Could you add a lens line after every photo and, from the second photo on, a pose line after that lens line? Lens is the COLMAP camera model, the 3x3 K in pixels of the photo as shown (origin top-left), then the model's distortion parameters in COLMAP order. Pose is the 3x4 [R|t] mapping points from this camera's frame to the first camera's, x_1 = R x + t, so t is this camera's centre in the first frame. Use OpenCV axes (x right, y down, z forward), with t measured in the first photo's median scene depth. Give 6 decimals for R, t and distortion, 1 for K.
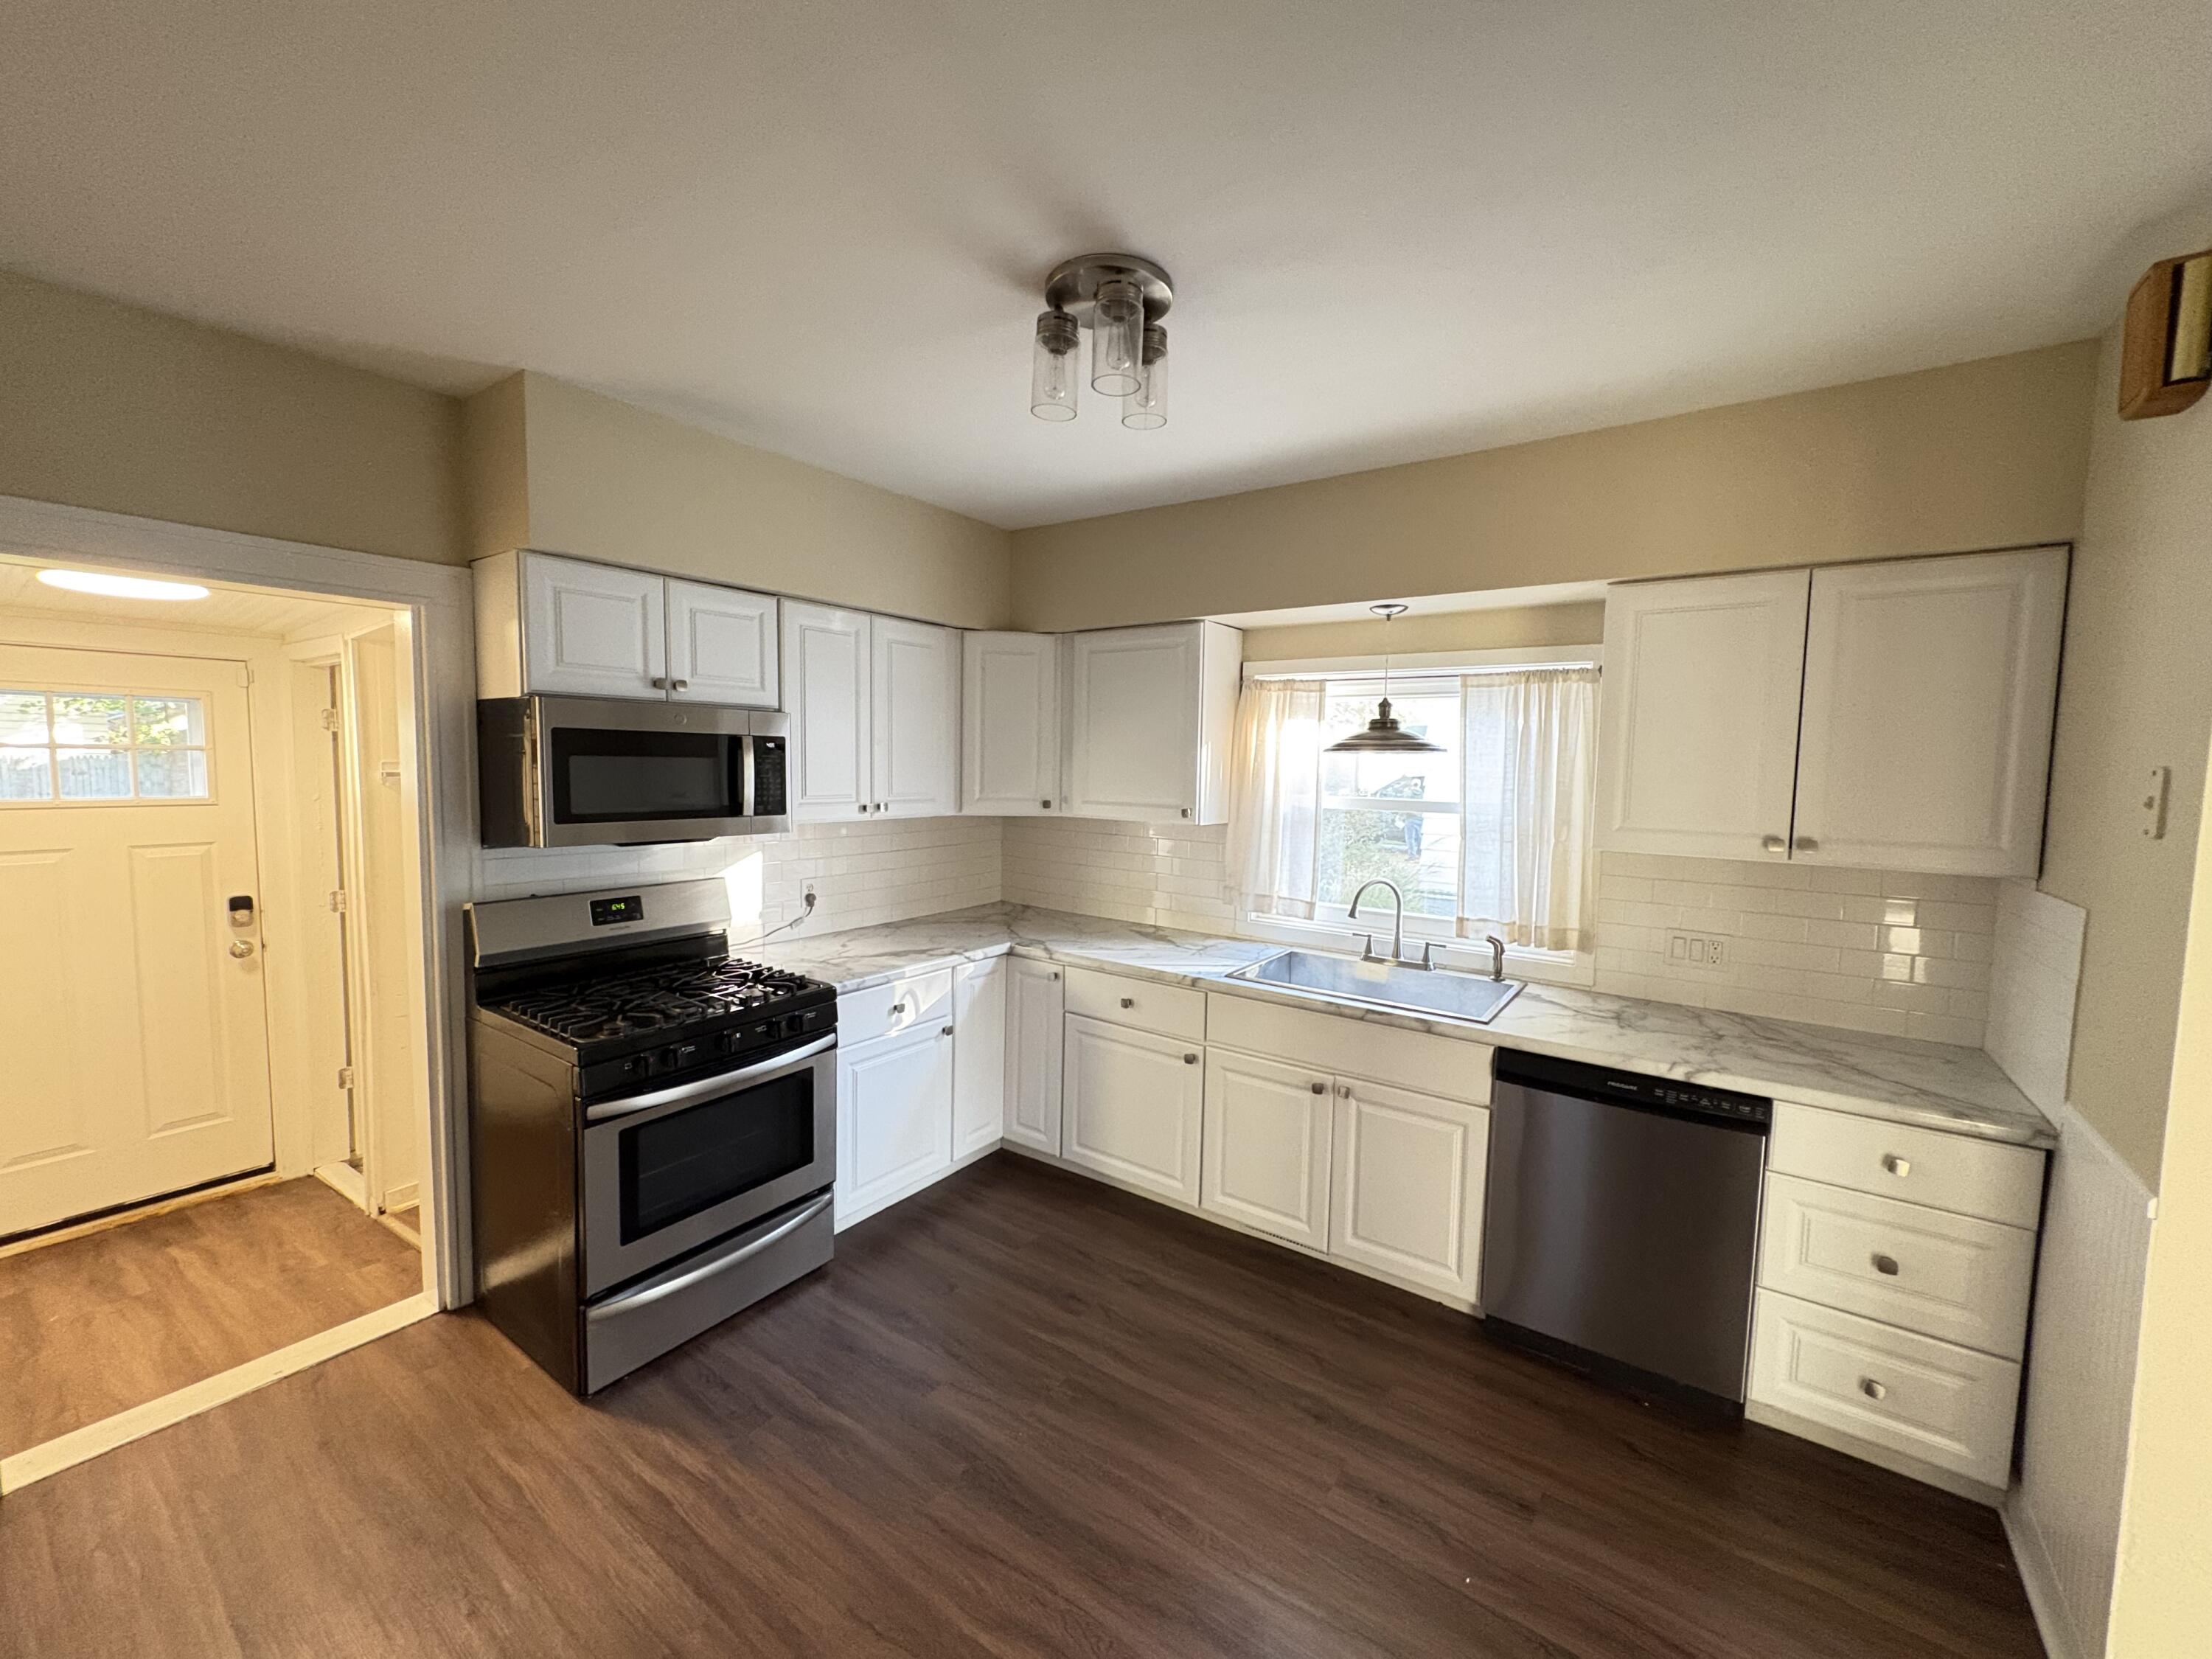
lens RADIAL K [[877.8, 0, 1113.0], [0, 877.8, 824.3], [0, 0, 1]] dist [-0.002852, 0.001559]
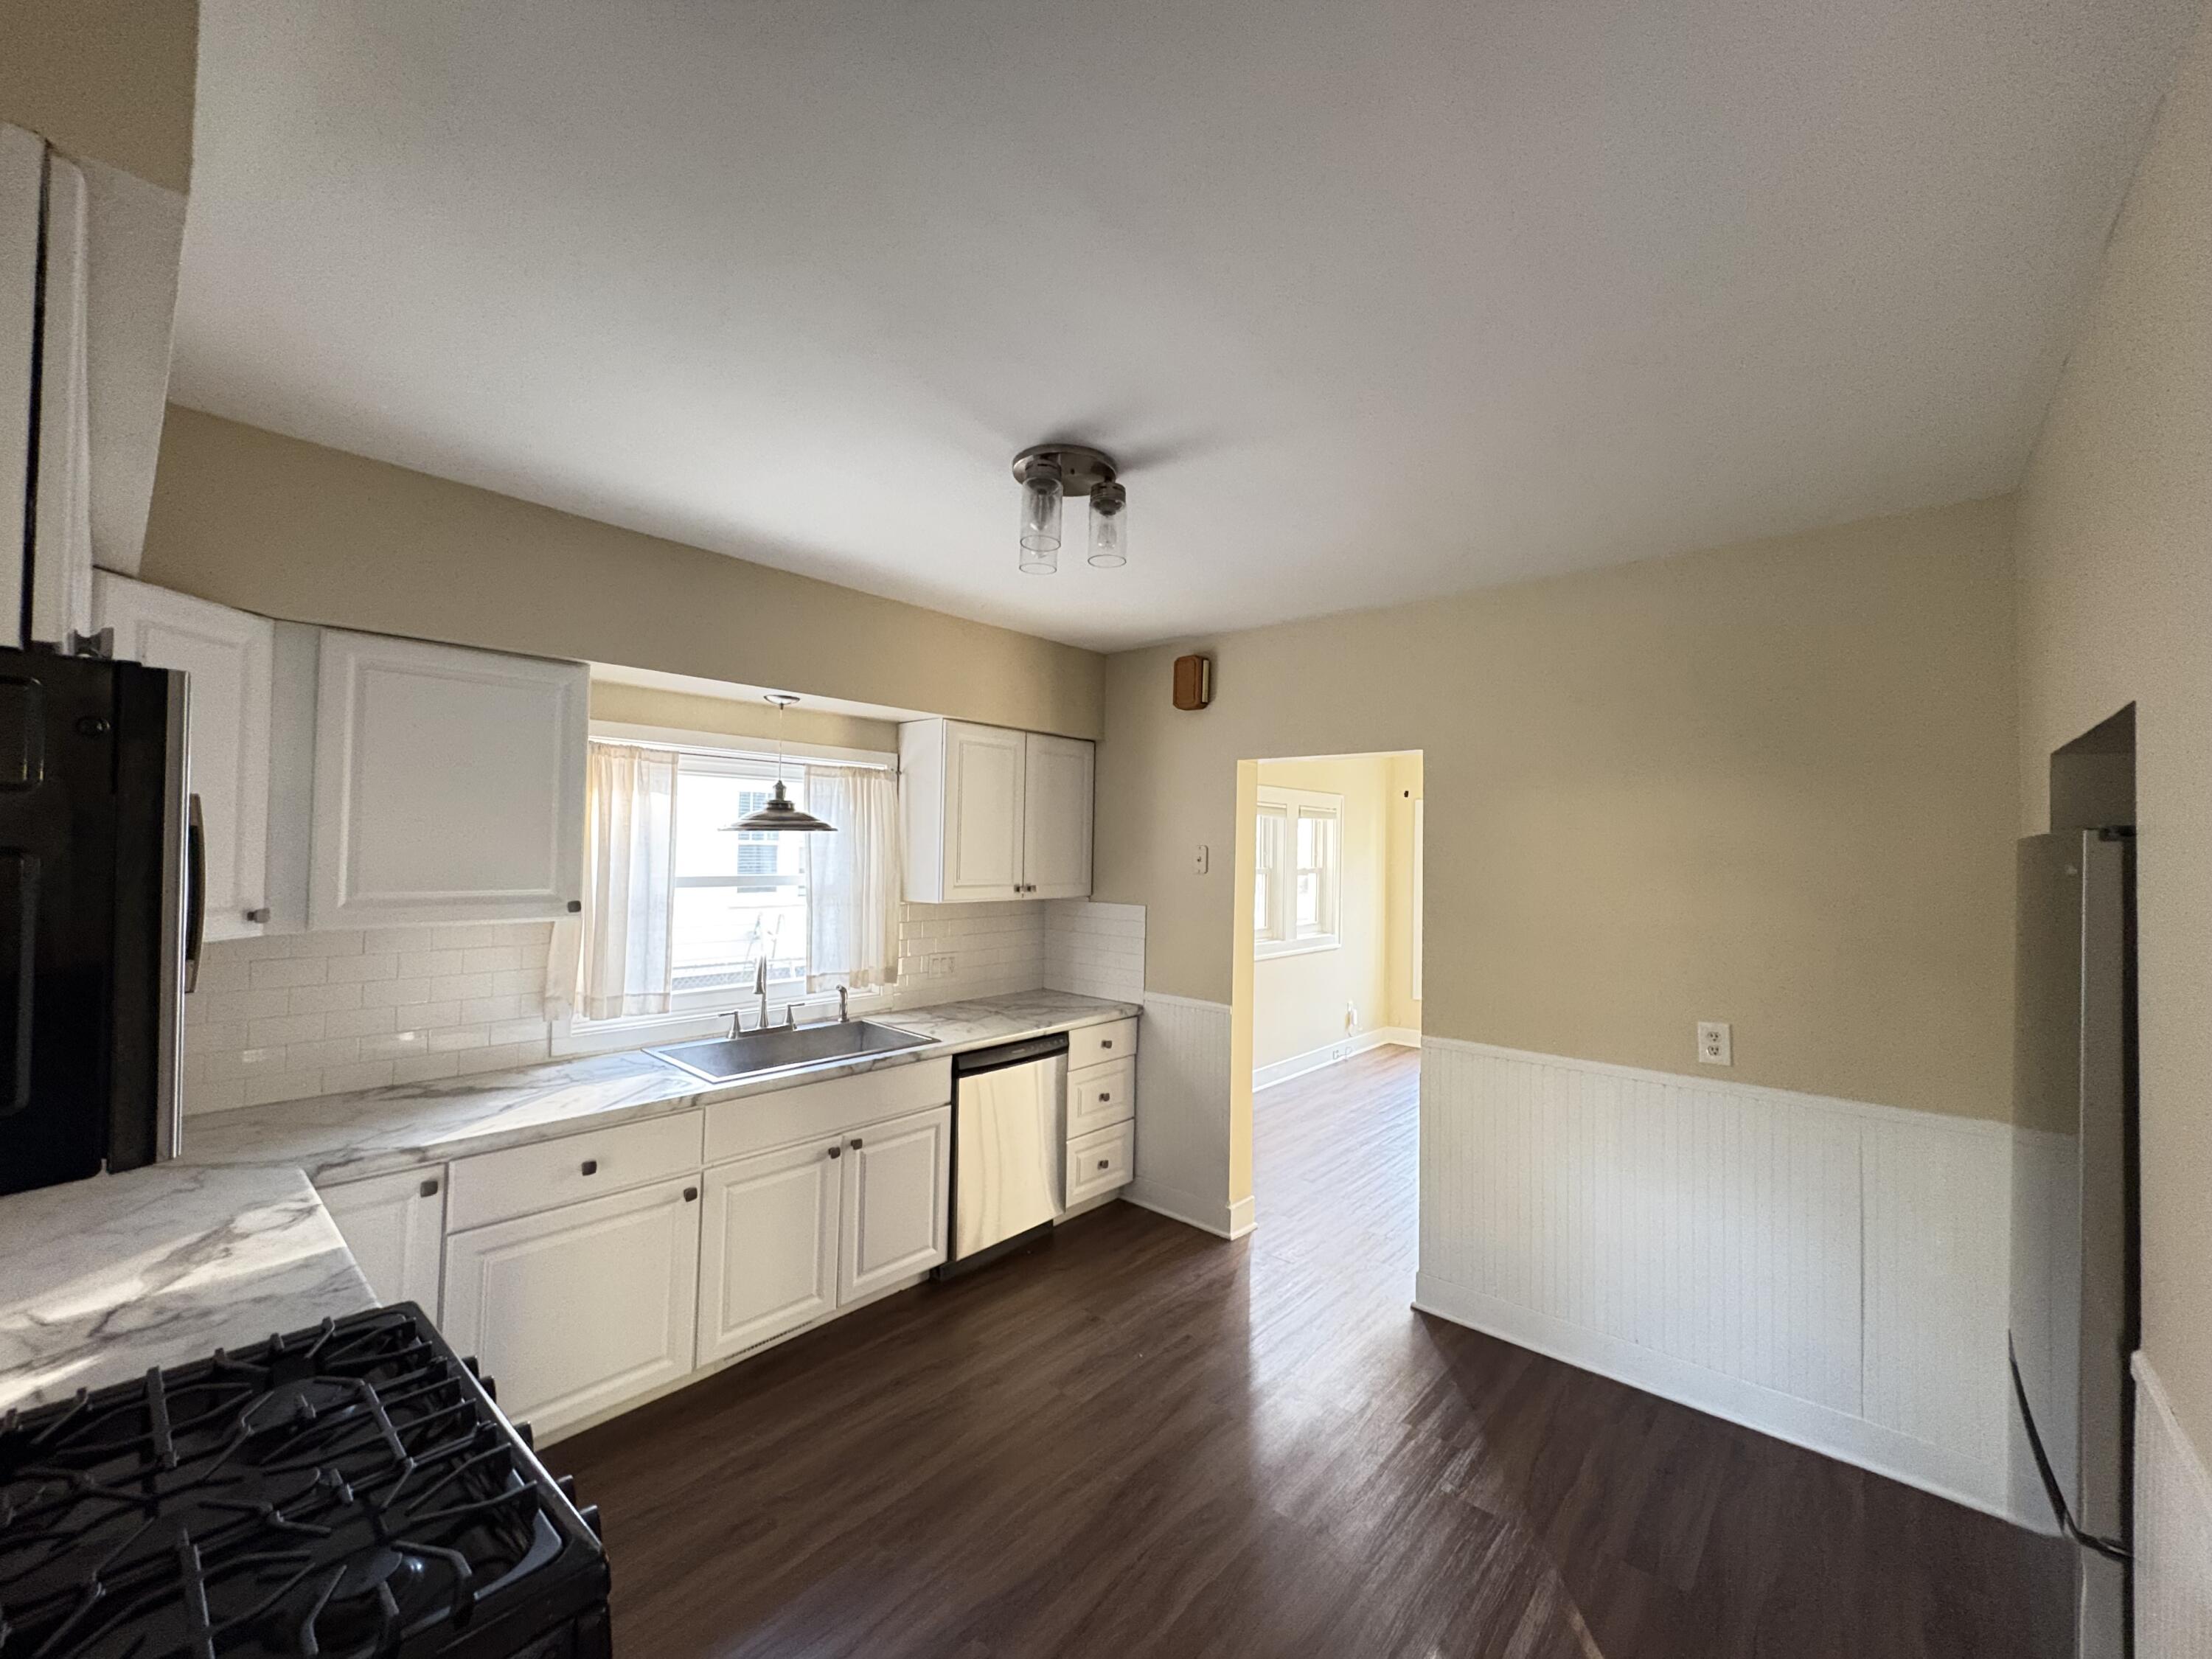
lens RADIAL K [[877.8, 0, 1117.6], [0, 877.8, 822.2], [0, 0, 1]] dist [-0.002852, 0.001559]
pose [[0.096639, 0.012576, 0.995240, -0.719208], [0.056867, 0.998217, -0.018136, -0.050962], [-0.993694, 0.058349, 0.095751, 0.495080]]
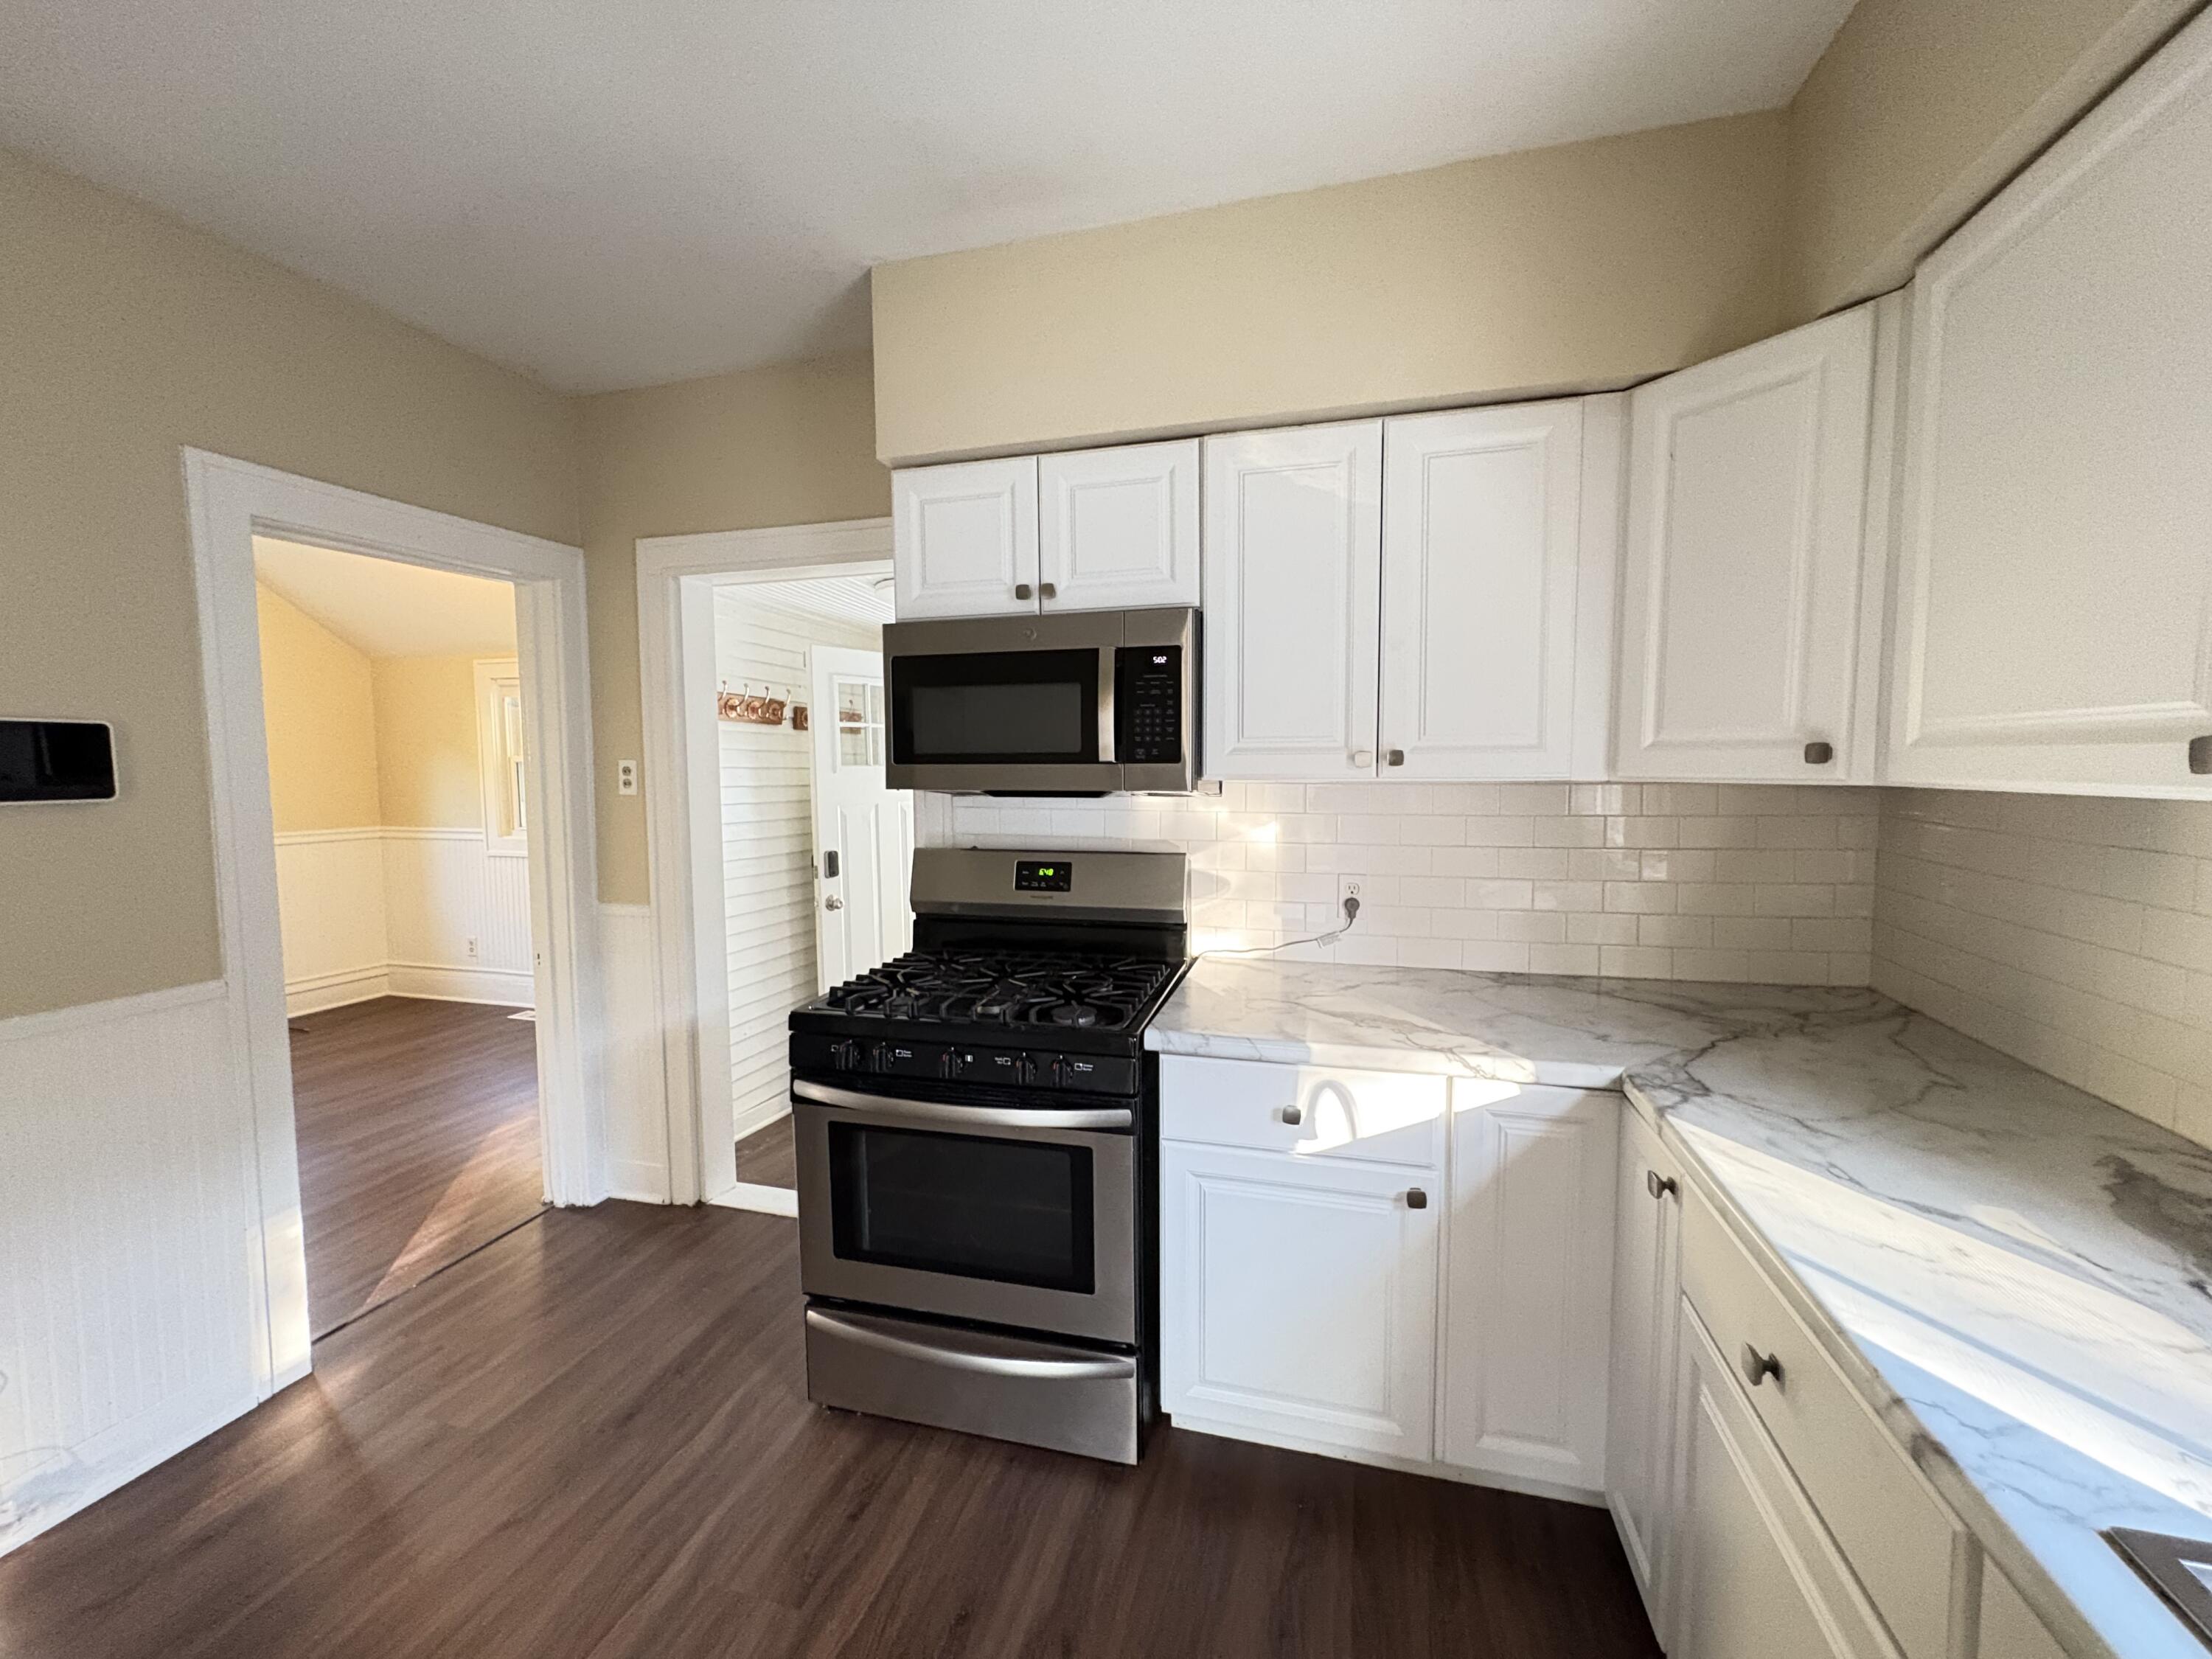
lens RADIAL K [[877.8, 0, 1107.9], [0, 877.8, 825.7], [0, 0, 1]] dist [-0.002852, 0.001559]
pose [[0.339320, 0.049194, -0.939384, 0.230007], [-0.053551, 0.998022, 0.032921, 0.016915], [0.939146, 0.039134, 0.341283, 0.708212]]
